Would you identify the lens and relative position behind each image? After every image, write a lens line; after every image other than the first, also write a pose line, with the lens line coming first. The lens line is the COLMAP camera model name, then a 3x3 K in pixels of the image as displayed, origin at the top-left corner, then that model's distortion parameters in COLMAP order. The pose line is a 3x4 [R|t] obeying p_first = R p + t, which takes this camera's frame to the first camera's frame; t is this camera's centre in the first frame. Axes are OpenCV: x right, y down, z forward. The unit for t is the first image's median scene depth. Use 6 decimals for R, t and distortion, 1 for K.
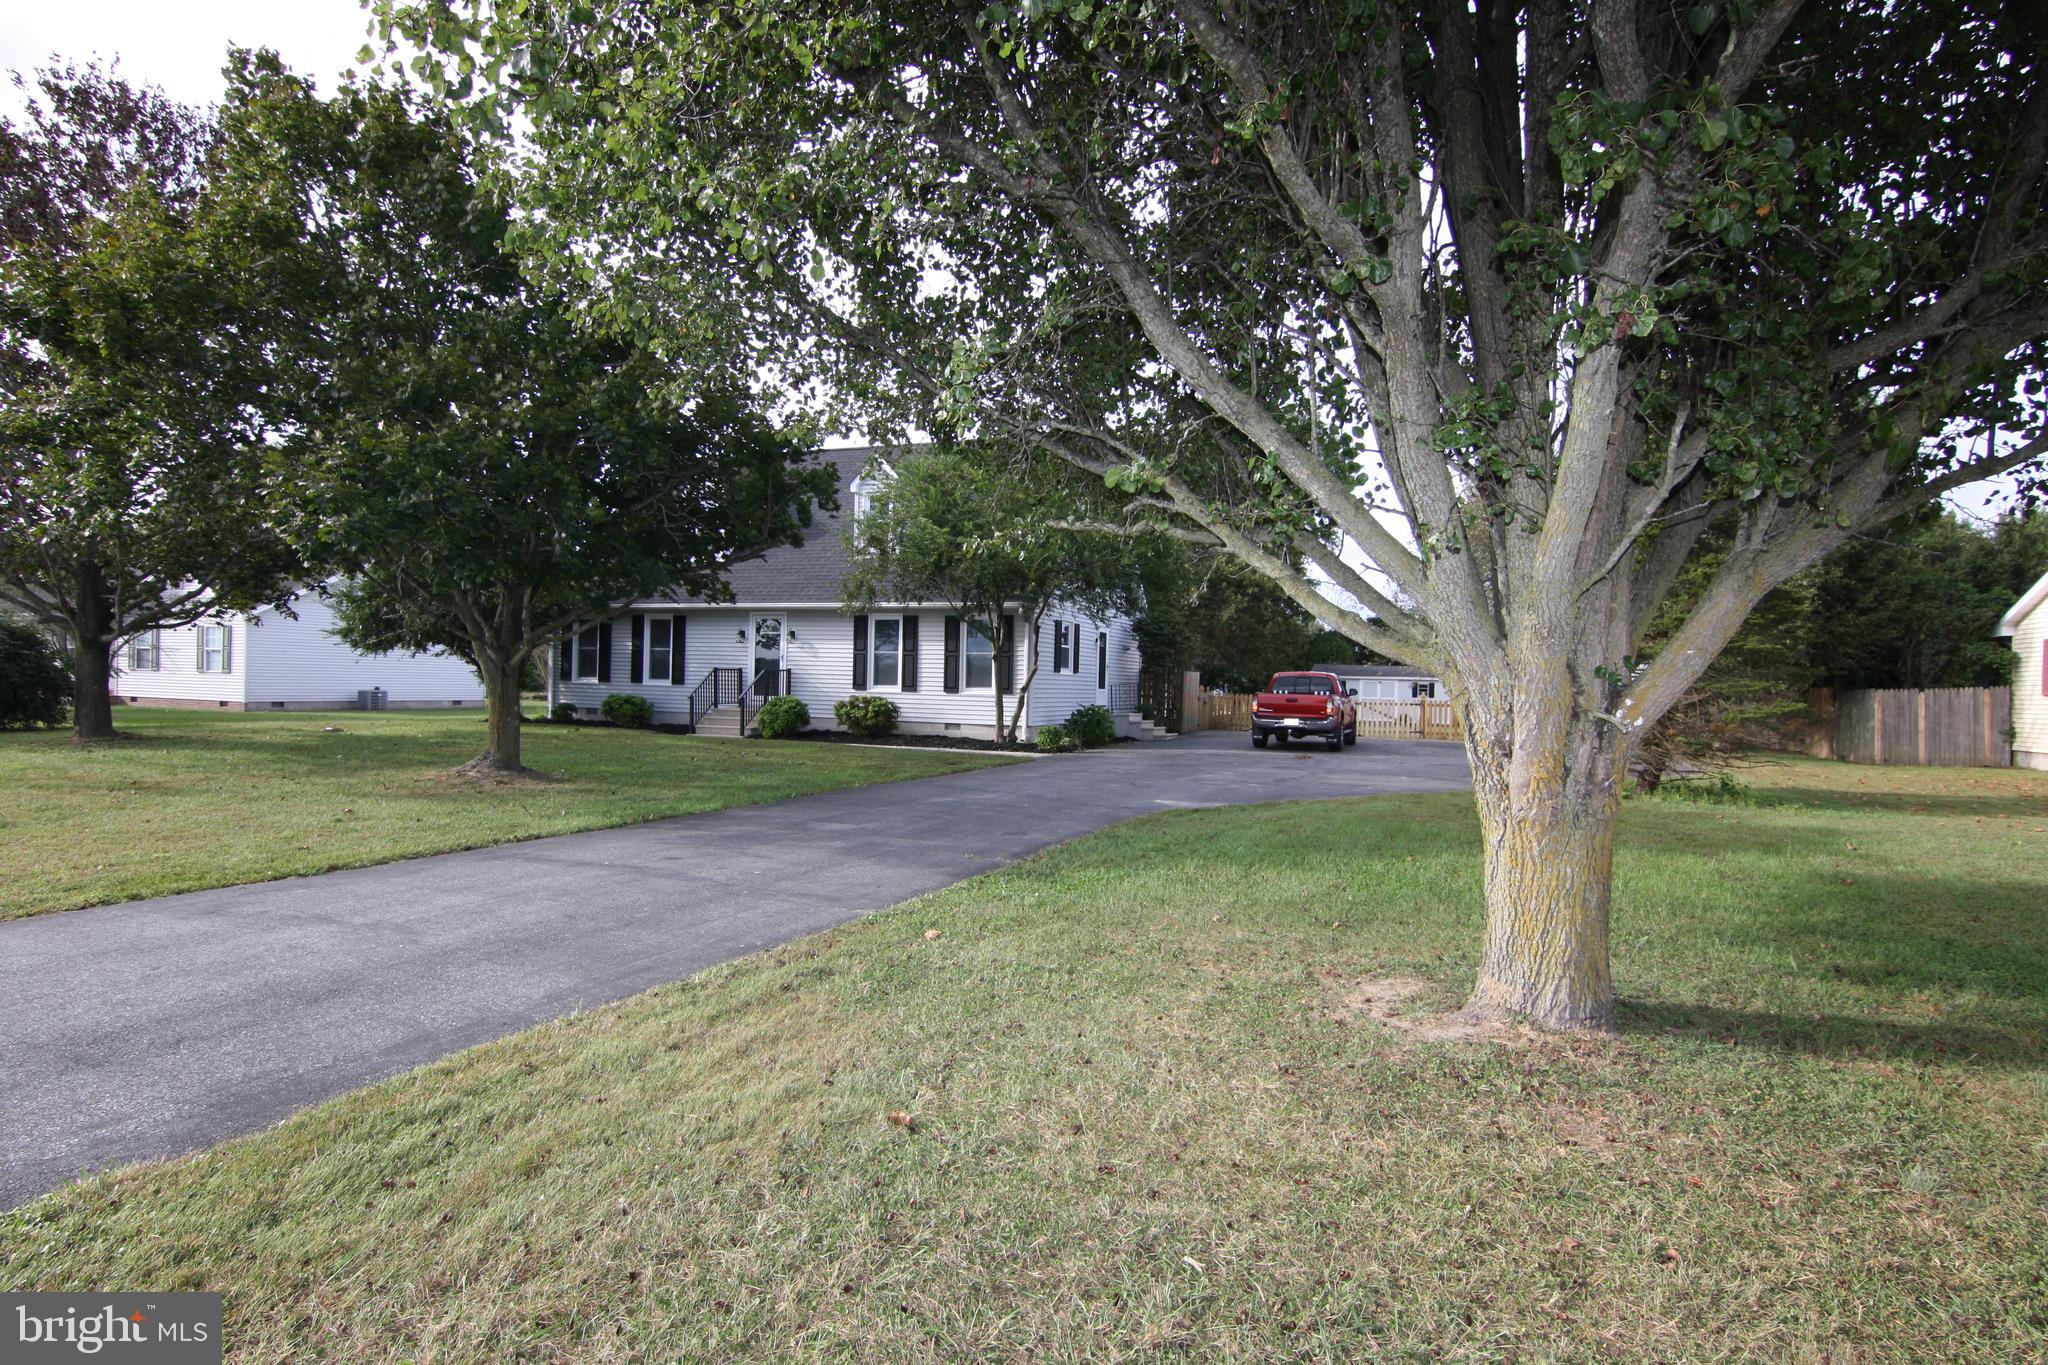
lens RADIAL K [[1052.0, 0, 1027.2], [0, 1052.0, 692.3], [0, 0, 1]] dist [-0.002716, -0.015577]
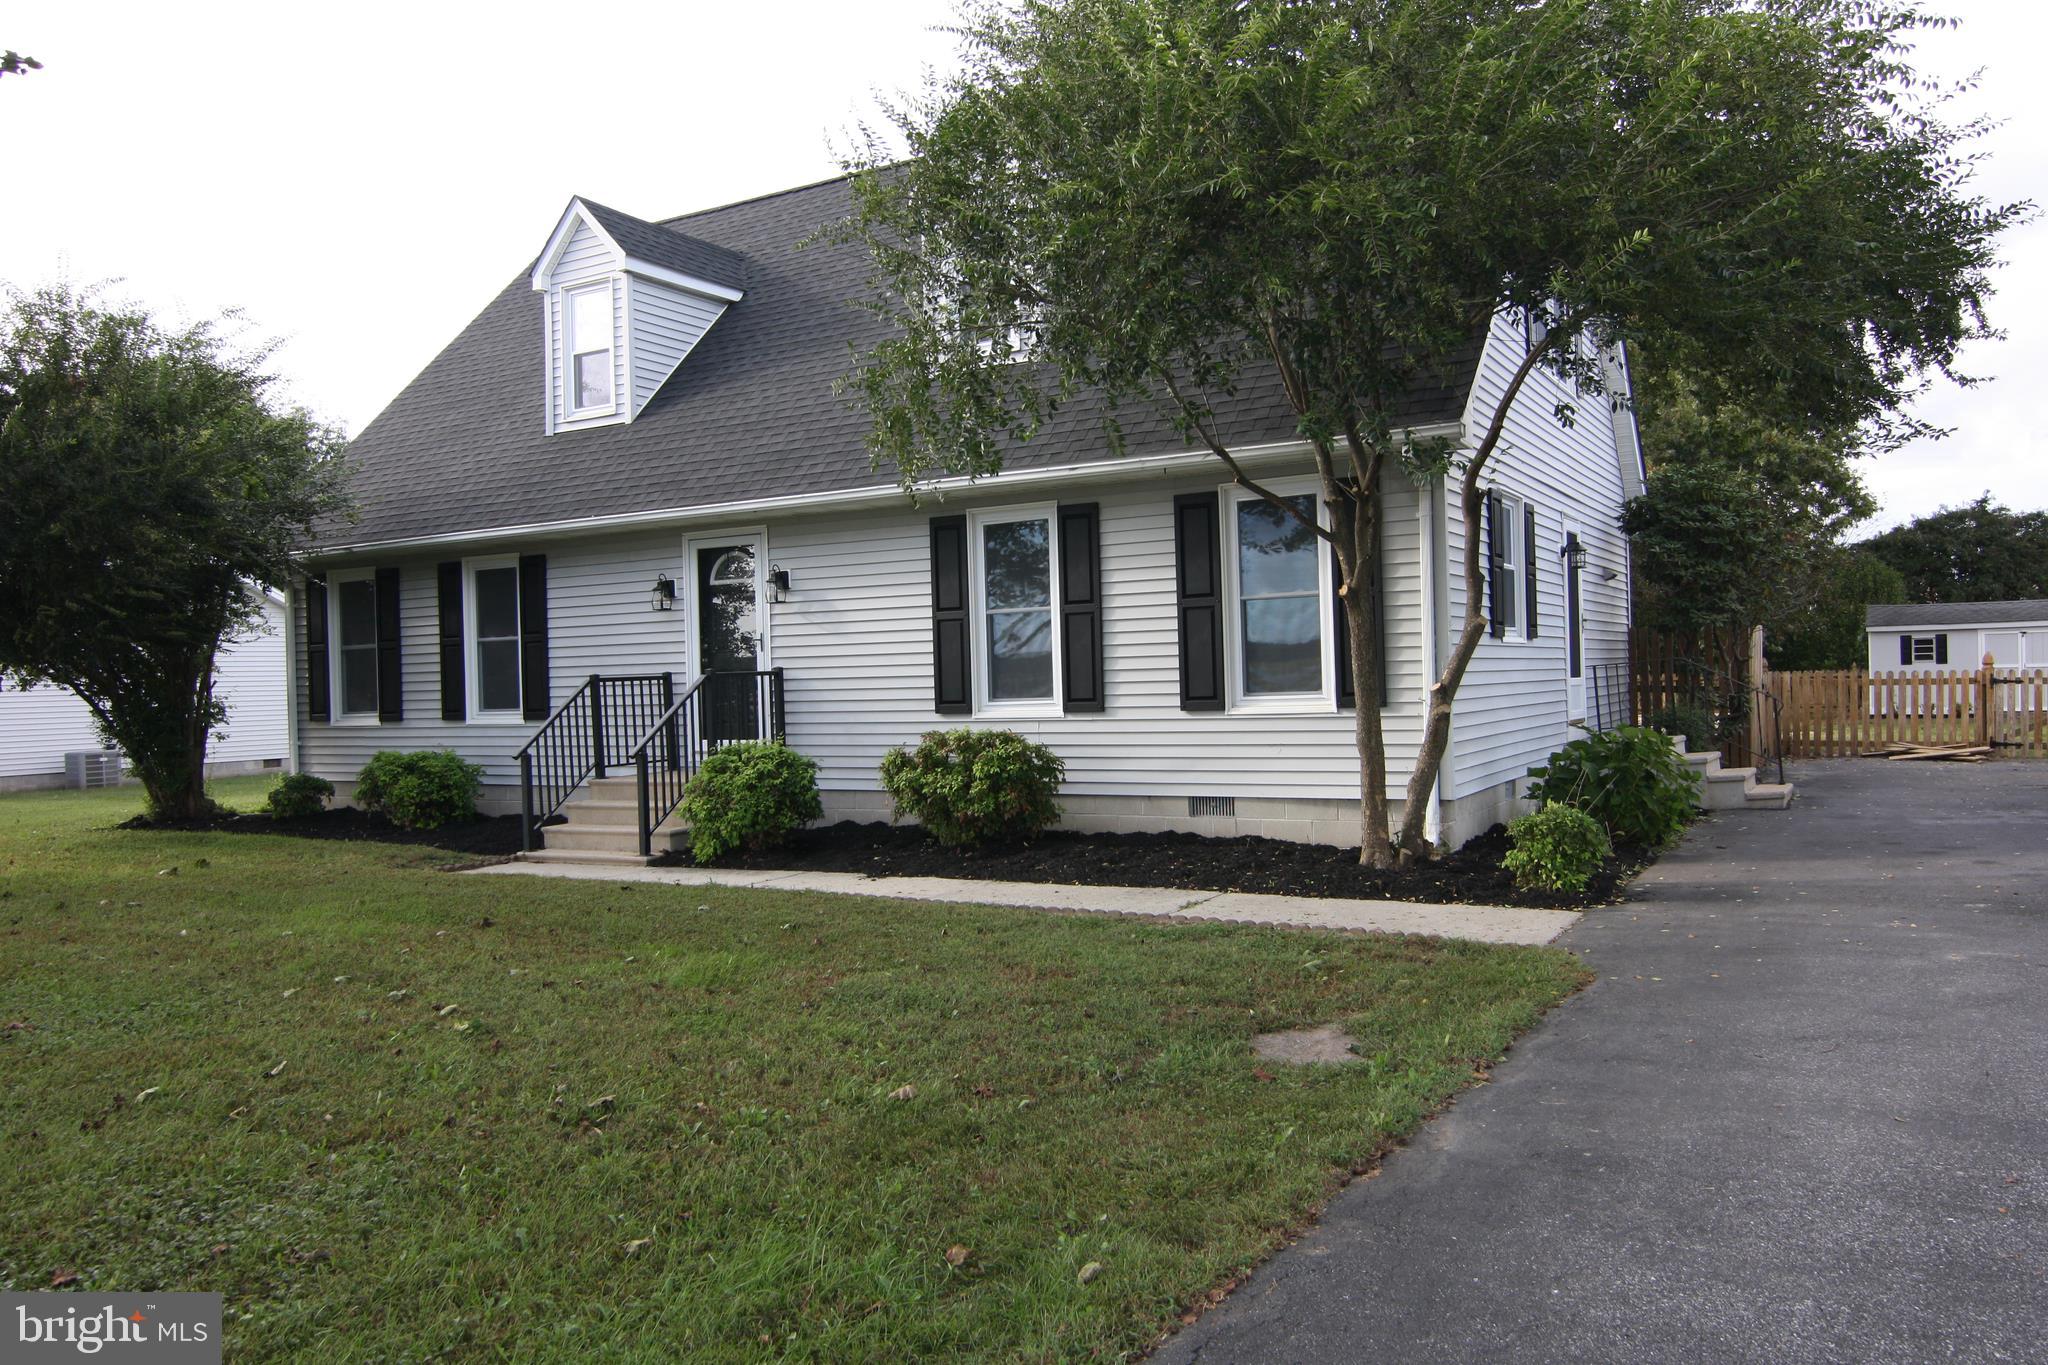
lens RADIAL K [[1473.2, 0, 1028.2], [0, 1473.2, 686.0], [0, 0, 1]] dist [0.009961, -0.030591]
pose [[0.987428, -0.051645, -0.149397, -0.275112], [0.050990, 0.998665, -0.008215, -0.034059], [0.149622, 0.000494, 0.988743, 2.461023]]
